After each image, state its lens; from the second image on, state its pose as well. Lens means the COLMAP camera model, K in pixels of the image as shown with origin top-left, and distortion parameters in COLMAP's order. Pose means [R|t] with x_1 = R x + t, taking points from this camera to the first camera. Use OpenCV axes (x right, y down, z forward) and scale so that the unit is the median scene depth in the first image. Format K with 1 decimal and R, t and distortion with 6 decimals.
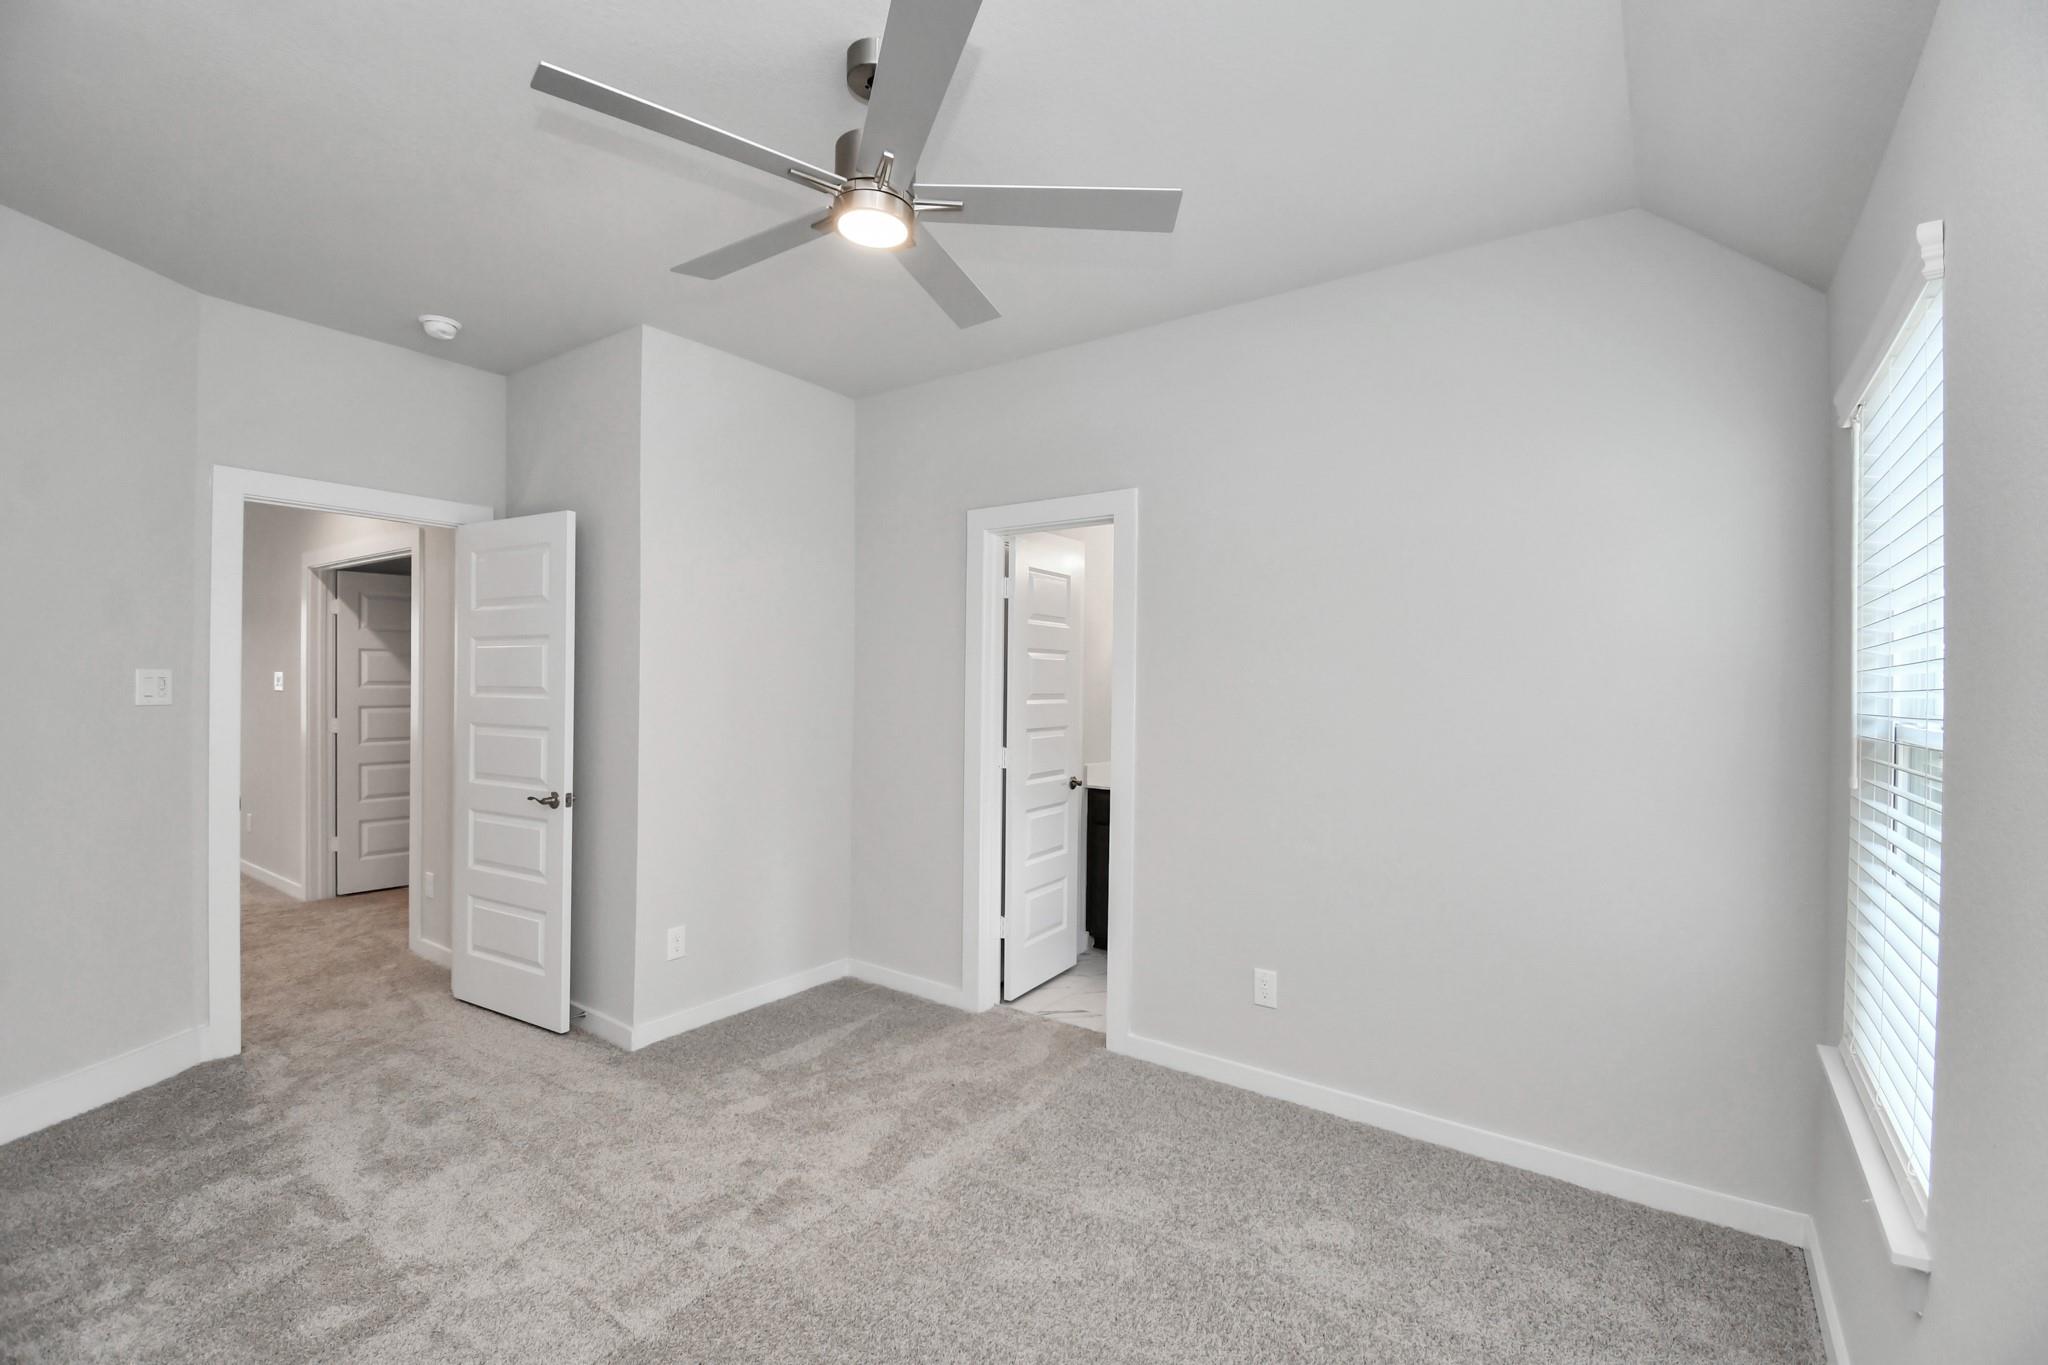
lens RADIAL K [[933.4, 0, 1018.7], [0, 933.4, 691.9], [0, 0, 1]] dist [0.047071, -0.048537]
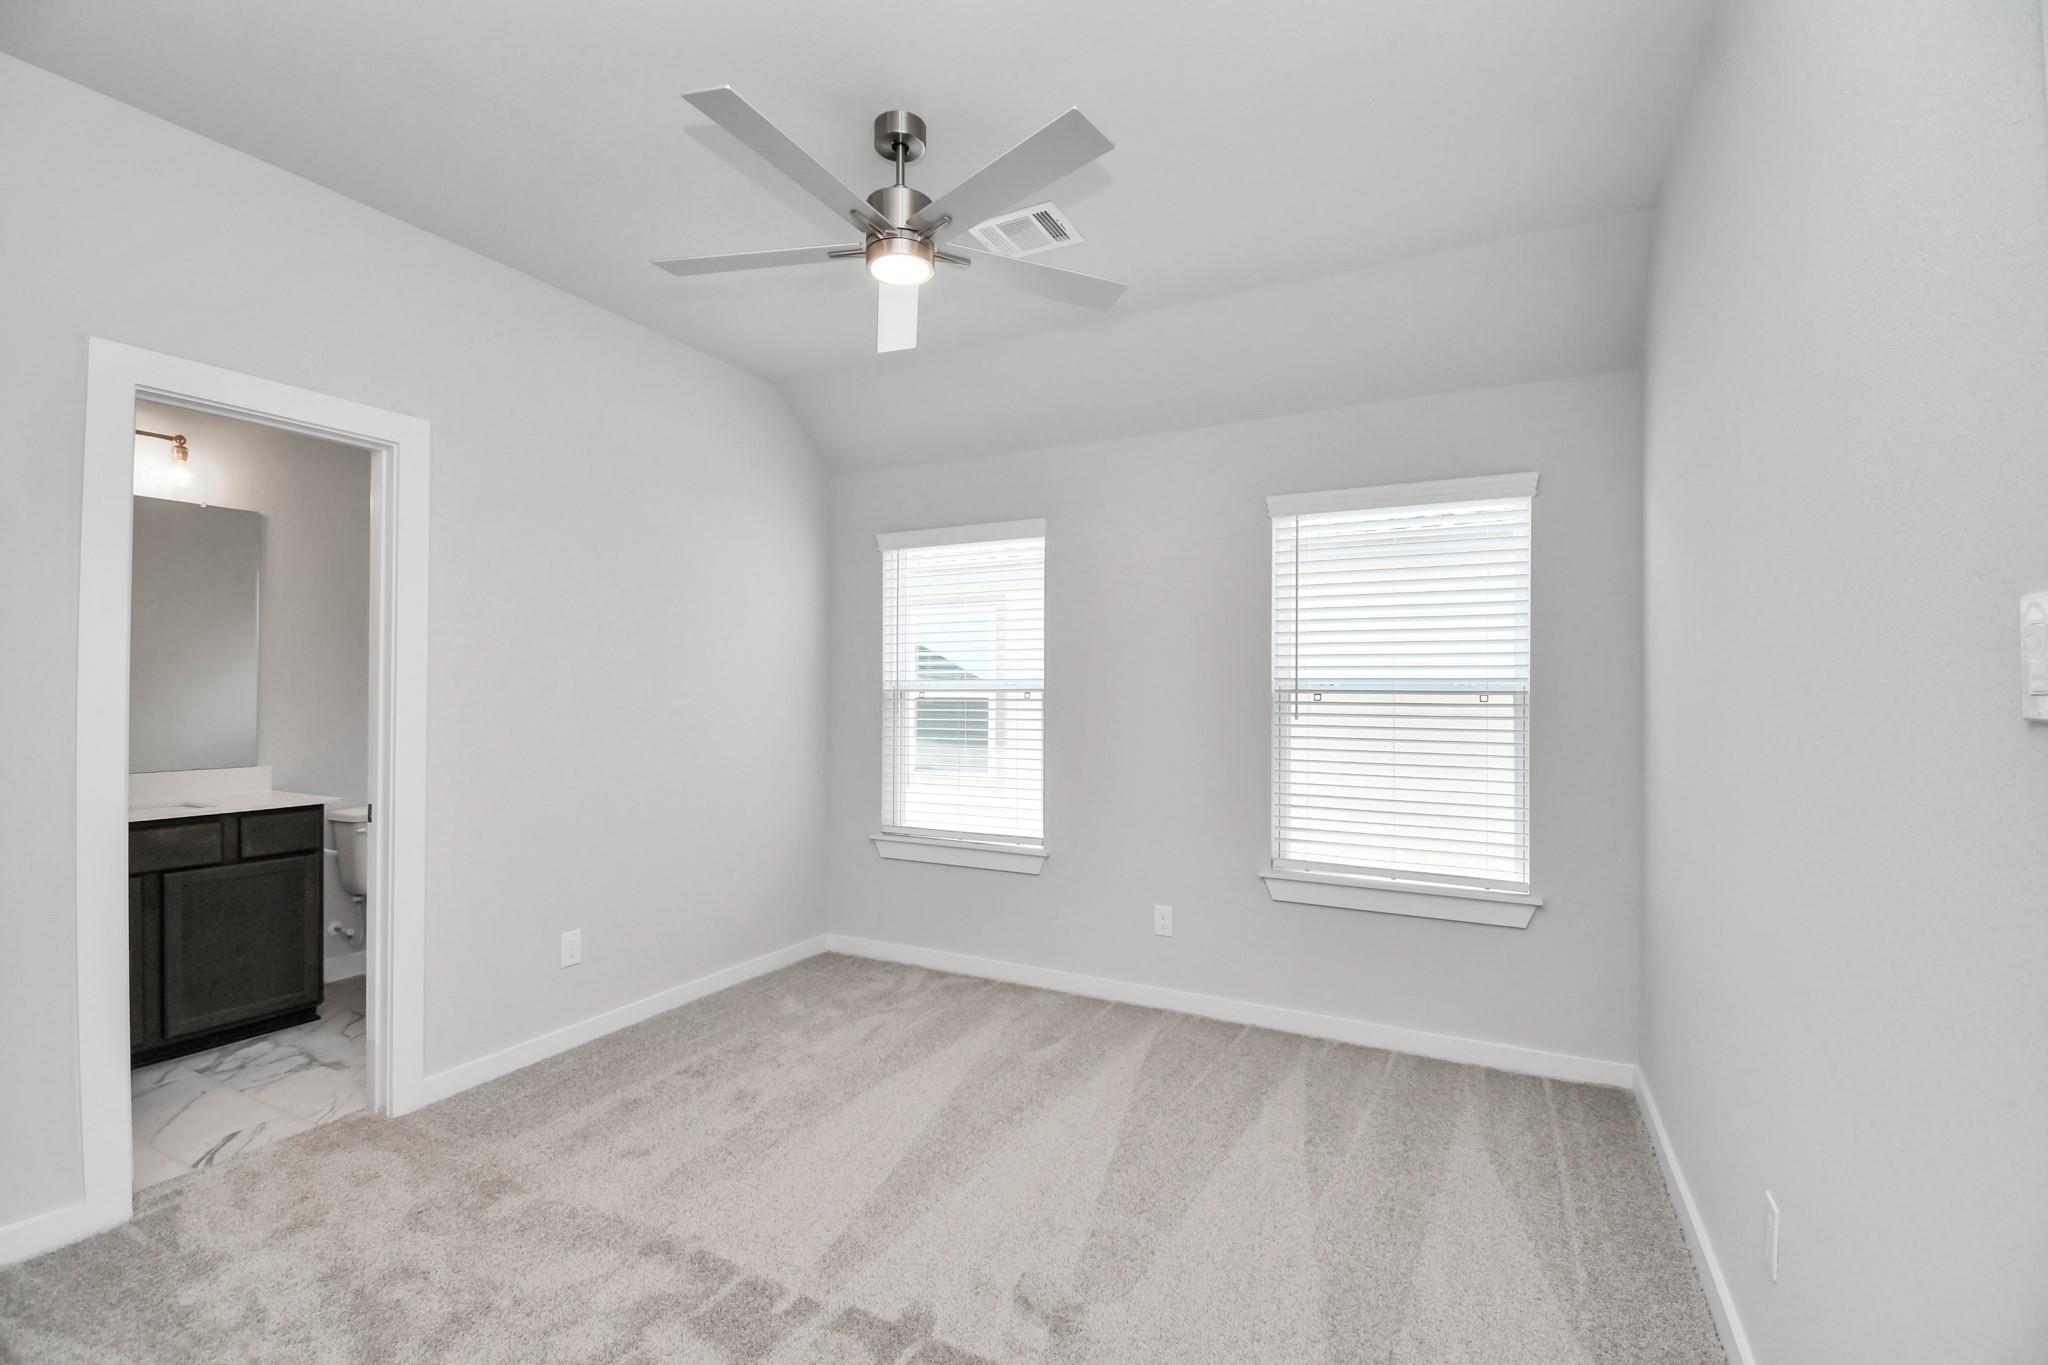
lens RADIAL K [[905.7, 0, 1011.1], [0, 905.7, 689.3], [0, 0, 1]] dist [-0.000046, -0.000278]
pose [[-0.143567, -0.021446, 0.989408, -0.908501], [-0.001774, 0.999769, 0.021413, -0.009167], [-0.989639, 0.001319, -0.143572, 0.704175]]
